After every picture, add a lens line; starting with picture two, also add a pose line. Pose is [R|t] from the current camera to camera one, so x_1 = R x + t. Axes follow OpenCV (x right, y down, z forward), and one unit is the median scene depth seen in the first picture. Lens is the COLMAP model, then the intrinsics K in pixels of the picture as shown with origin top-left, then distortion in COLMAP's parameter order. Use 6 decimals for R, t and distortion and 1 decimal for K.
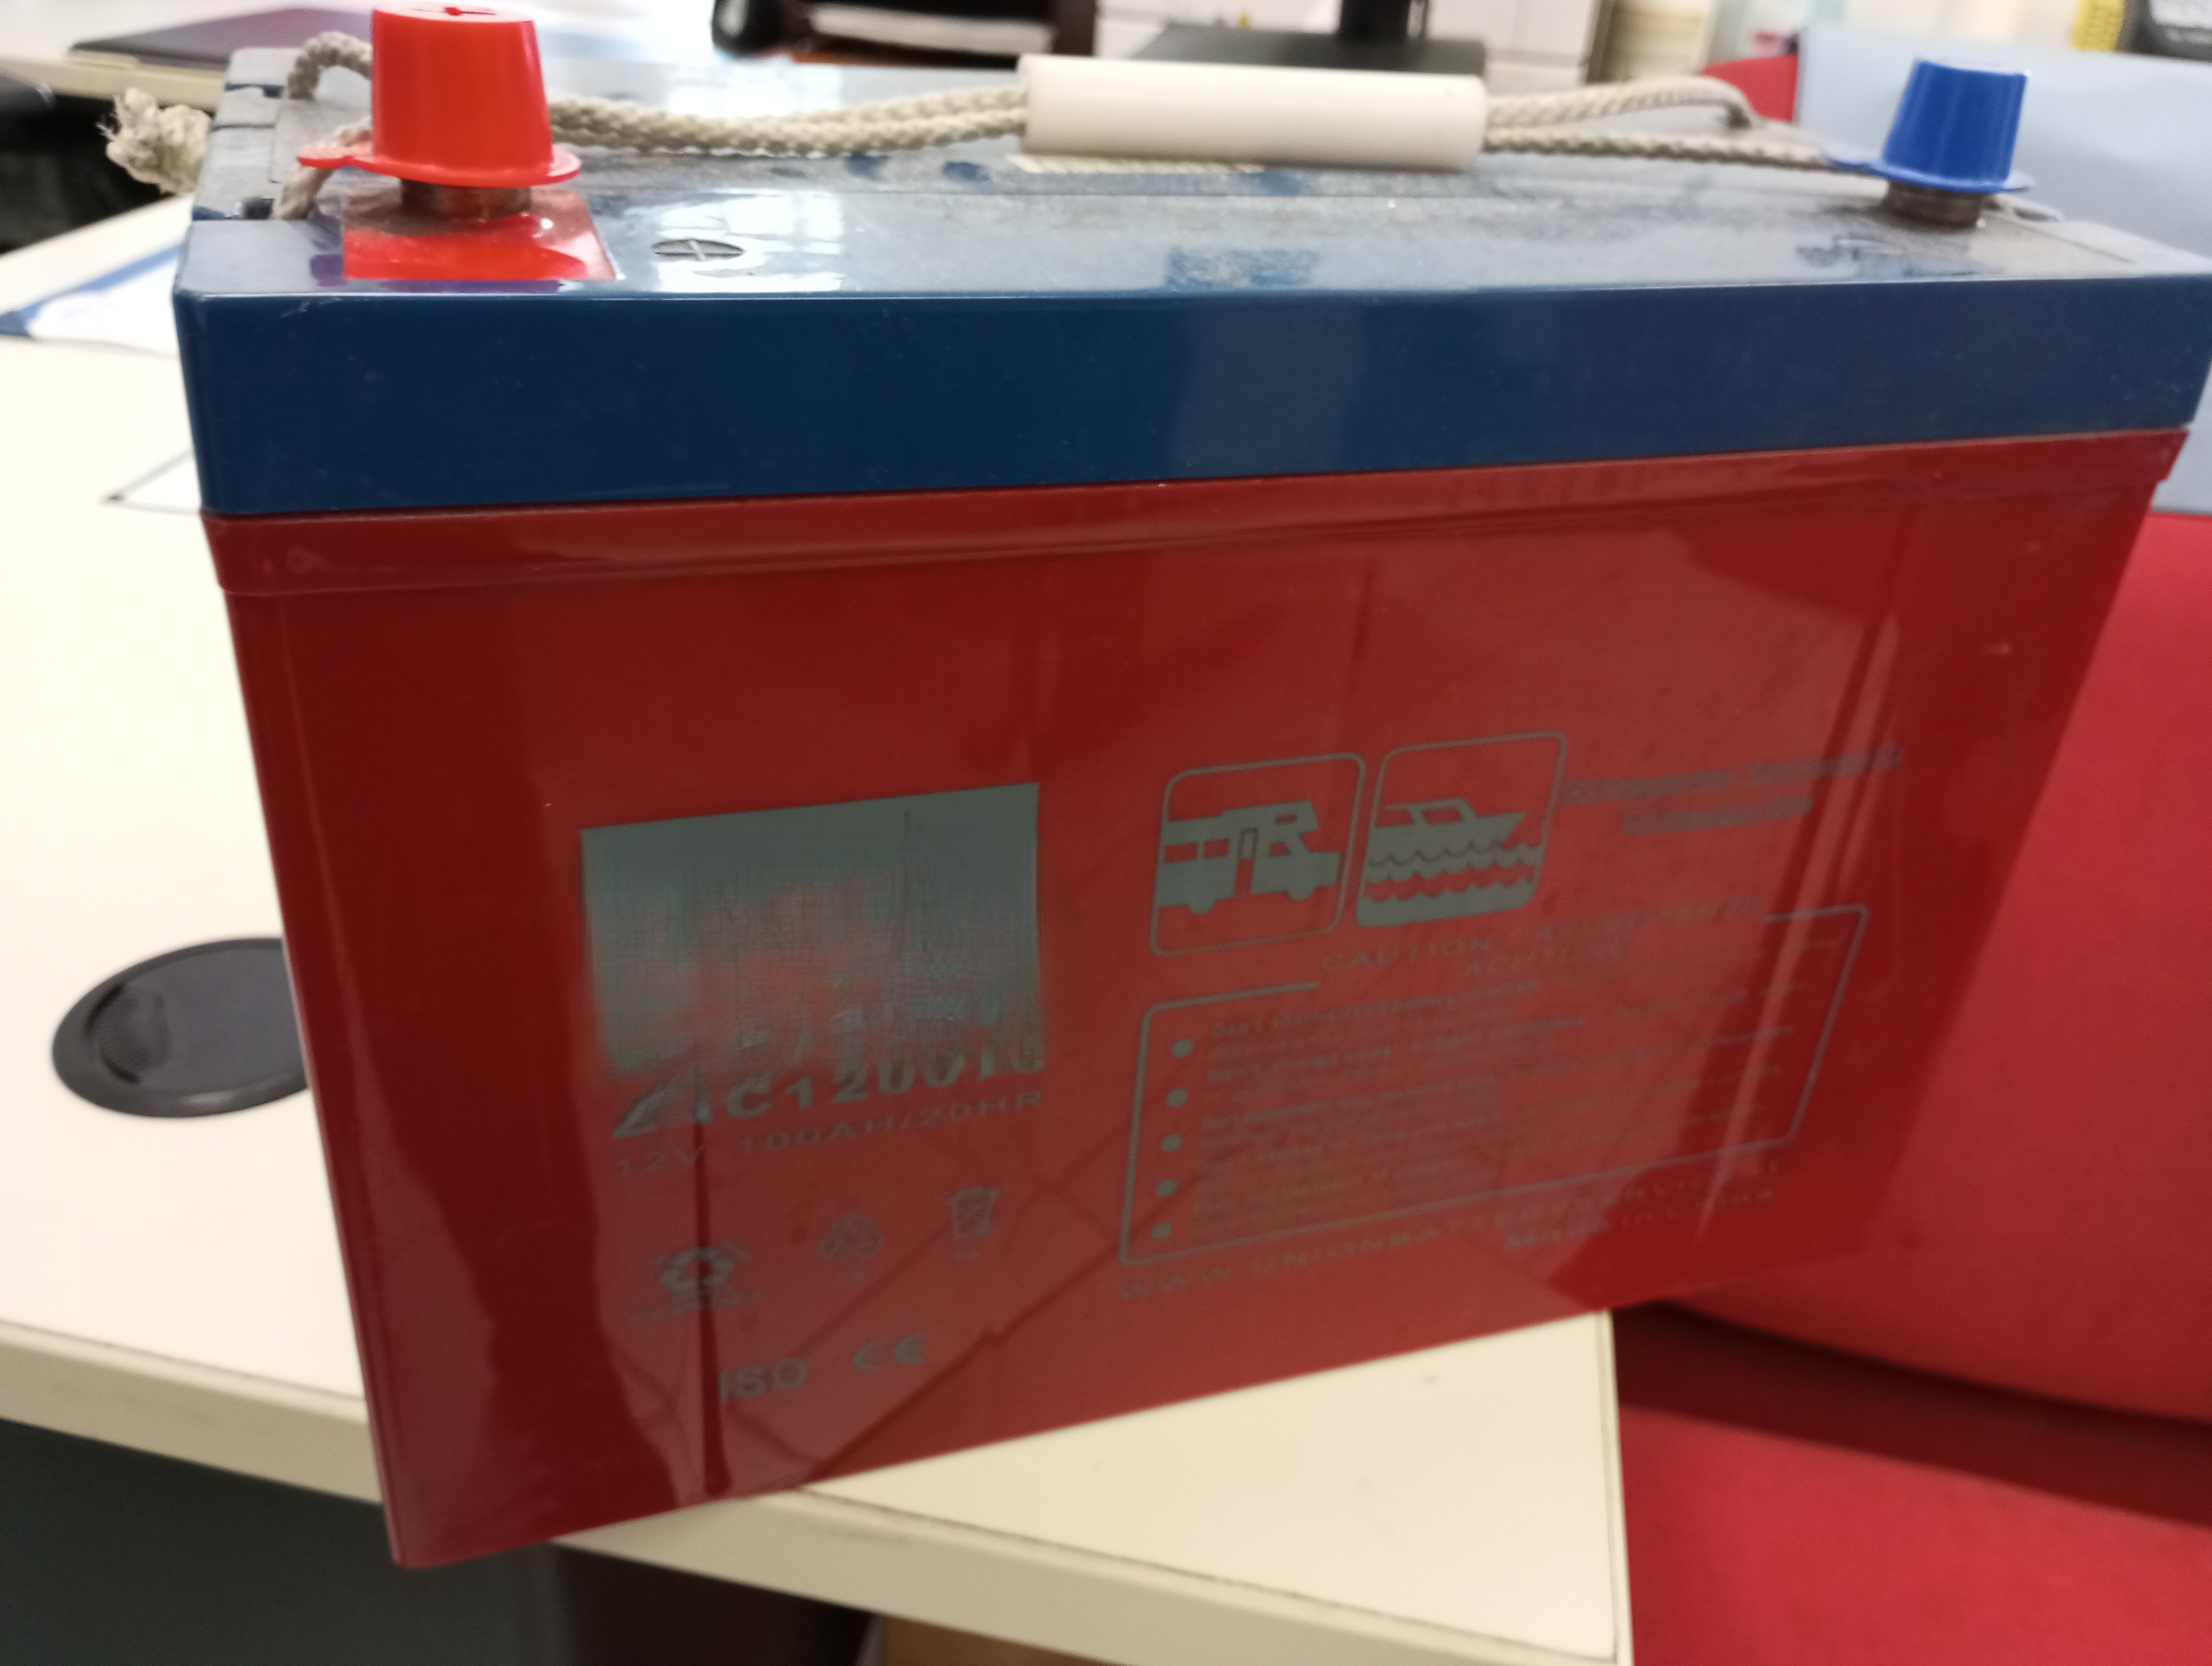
lens RADIAL K [[1882.3, 0, 1106.0], [0, 1882.3, 833.0], [0, 0, 1]] dist [0.000685, -0.008353]
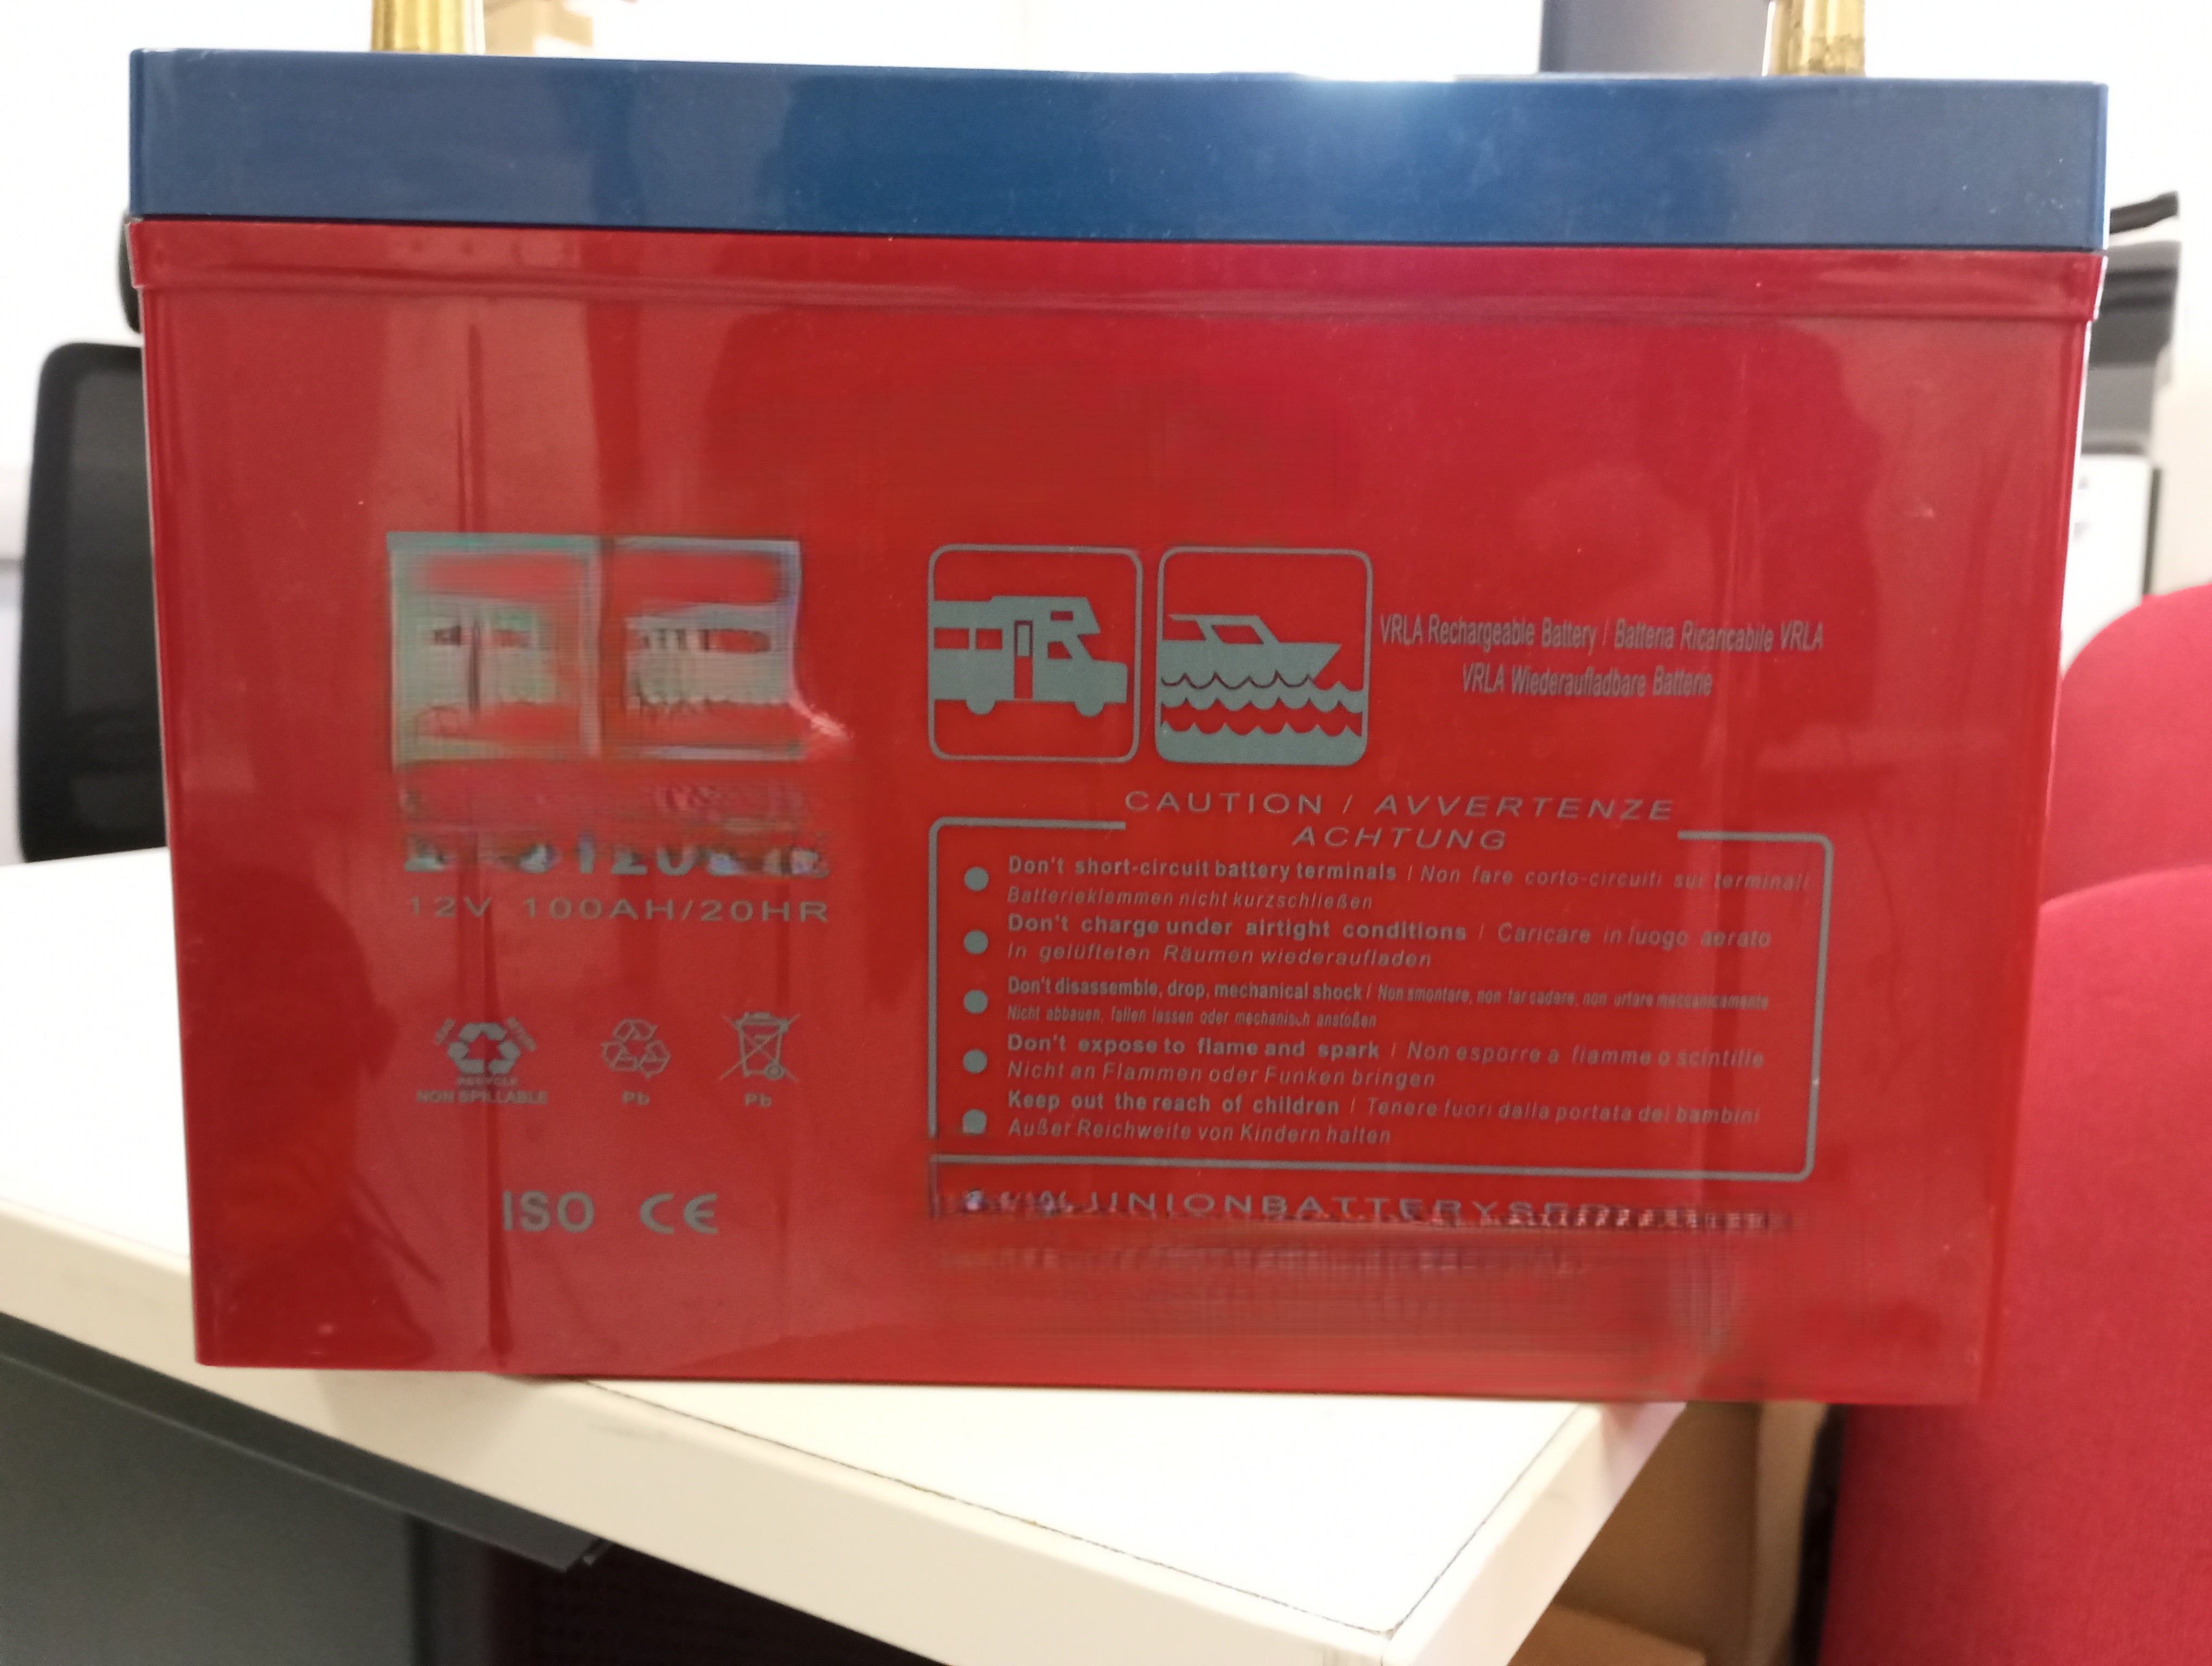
lens RADIAL K [[1882.3, 0, 1106.0], [0, 1882.3, 833.0], [0, 0, 1]] dist [0.000685, -0.008353]
pose [[0.941015, -0.008329, -0.338263, 0.450758], [-0.125435, 0.919881, -0.371597, 0.463901], [0.314257, 0.392109, 0.864577, 0.176503]]
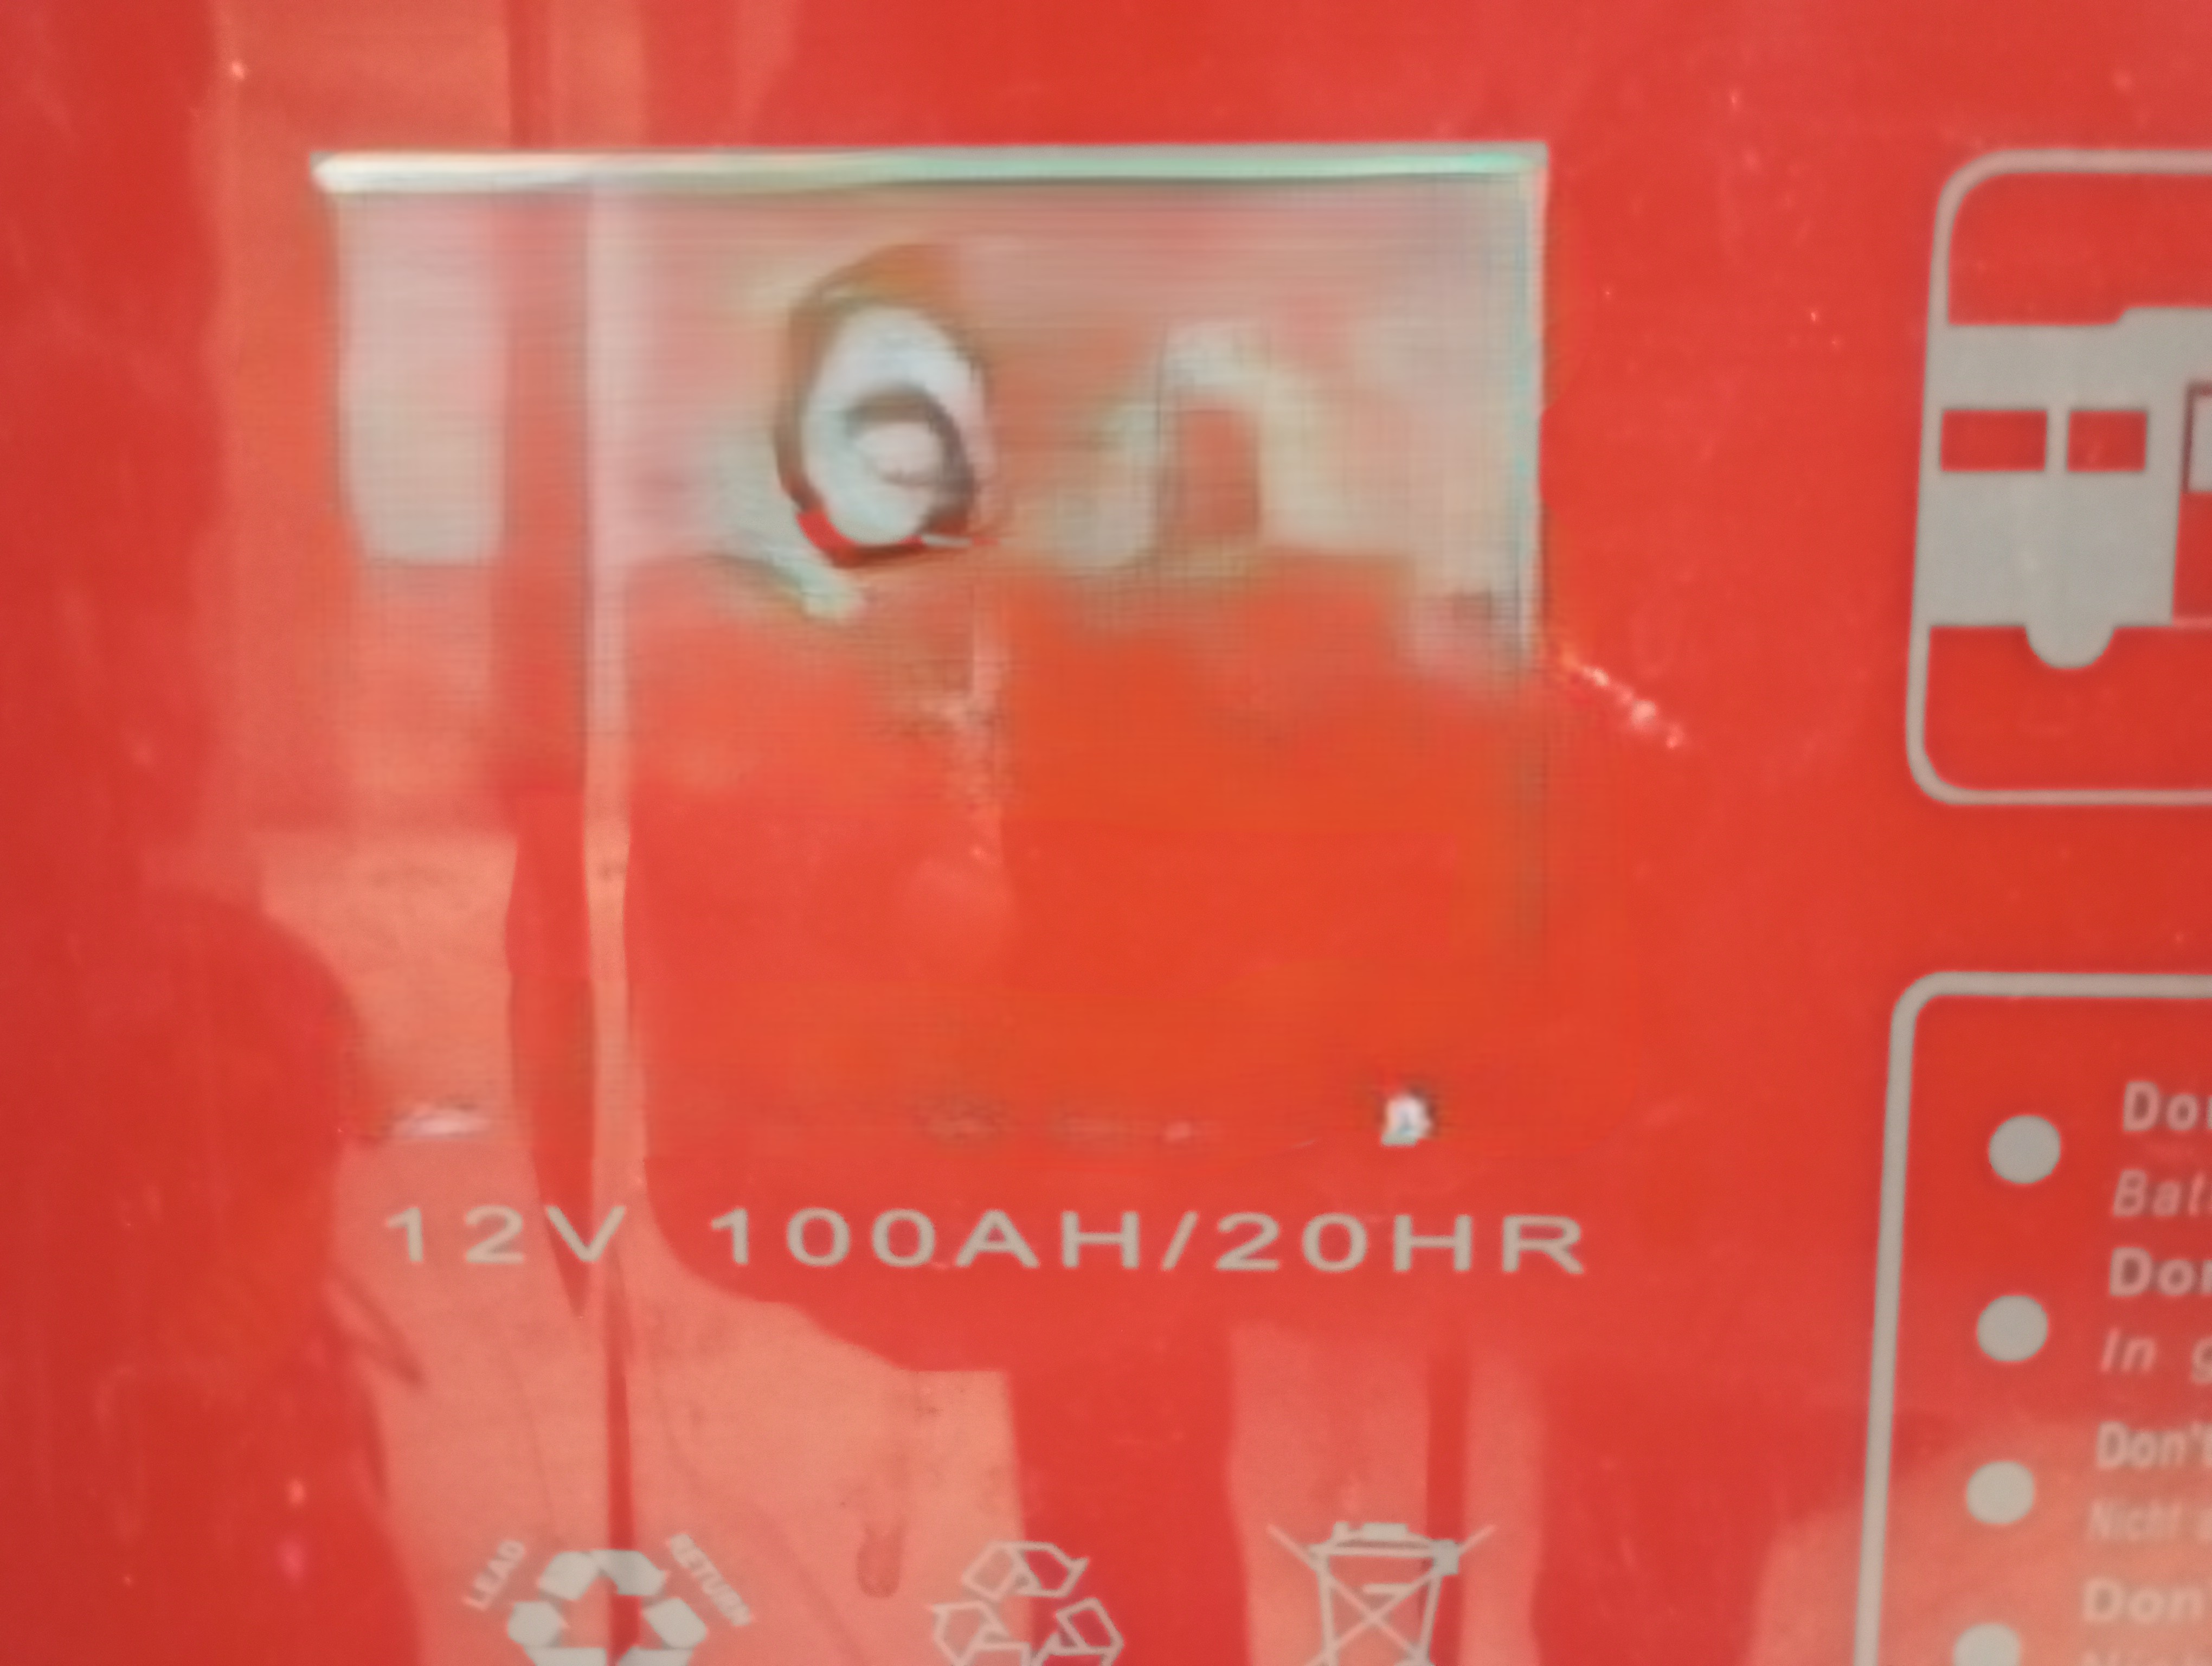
lens RADIAL K [[1882.3, 0, 1106.0], [0, 1882.3, 833.0], [0, 0, 1]] dist [0.000685, -0.008353]
pose [[0.931367, -0.020817, -0.363486, 0.012016], [-0.124128, 0.920394, -0.370767, 0.215595], [0.342269, 0.390439, 0.854640, 0.660737]]
